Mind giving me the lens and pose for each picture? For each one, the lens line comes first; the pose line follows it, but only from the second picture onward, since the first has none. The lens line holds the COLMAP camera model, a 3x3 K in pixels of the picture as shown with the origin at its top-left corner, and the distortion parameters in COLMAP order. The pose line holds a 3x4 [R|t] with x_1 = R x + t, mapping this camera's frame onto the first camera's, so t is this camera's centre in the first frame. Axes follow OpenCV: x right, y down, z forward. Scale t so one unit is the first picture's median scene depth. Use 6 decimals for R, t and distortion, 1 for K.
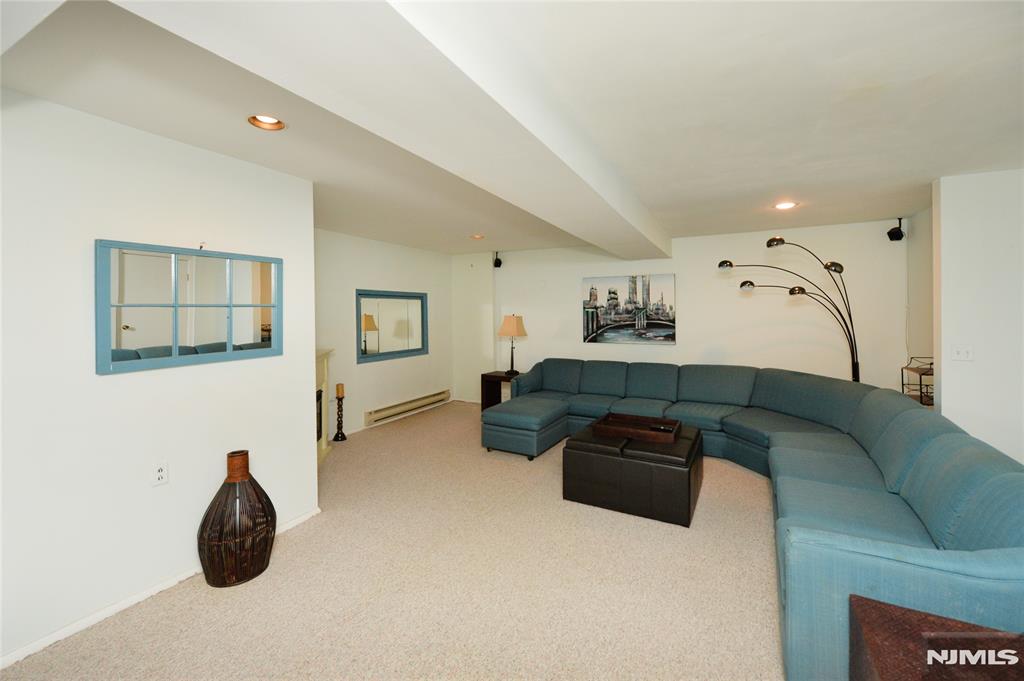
lens RADIAL K [[428.3, 0, 524.4], [0, 428.3, 307.1], [0, 0, 1]] dist [-0.004551, -0.001601]
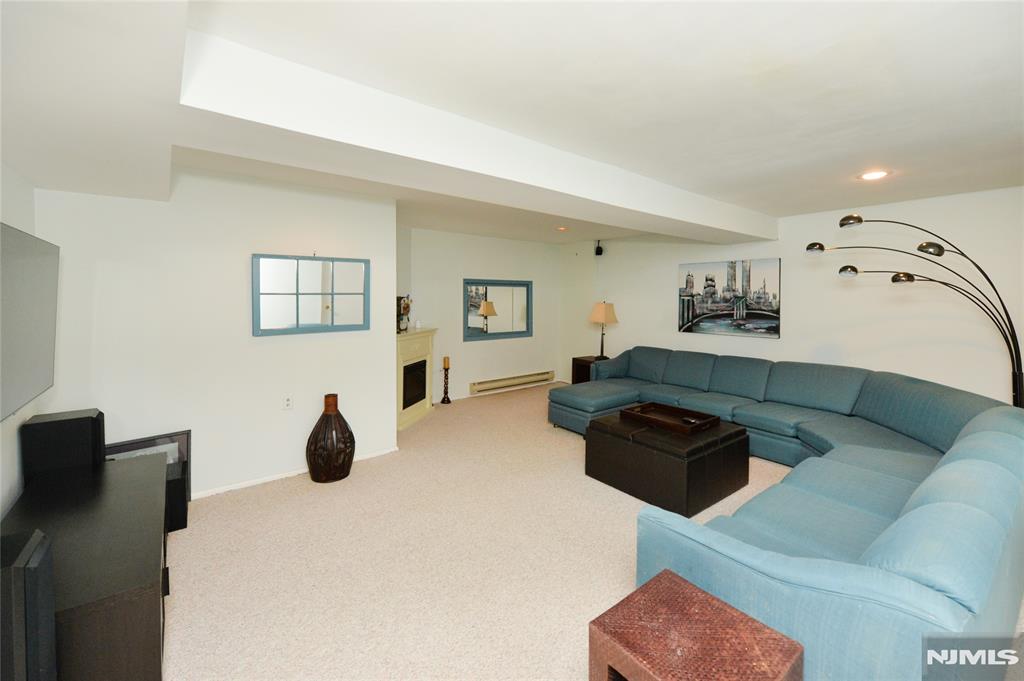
lens RADIAL K [[428.3, 0, 503.4], [0, 428.3, 296.8], [0, 0, 1]] dist [-0.004551, -0.001601]
pose [[0.910820, 0.009325, -0.412699, 0.215084], [-0.005367, 0.999928, 0.010748, -0.004918], [0.412769, -0.007574, 0.910804, -0.037533]]
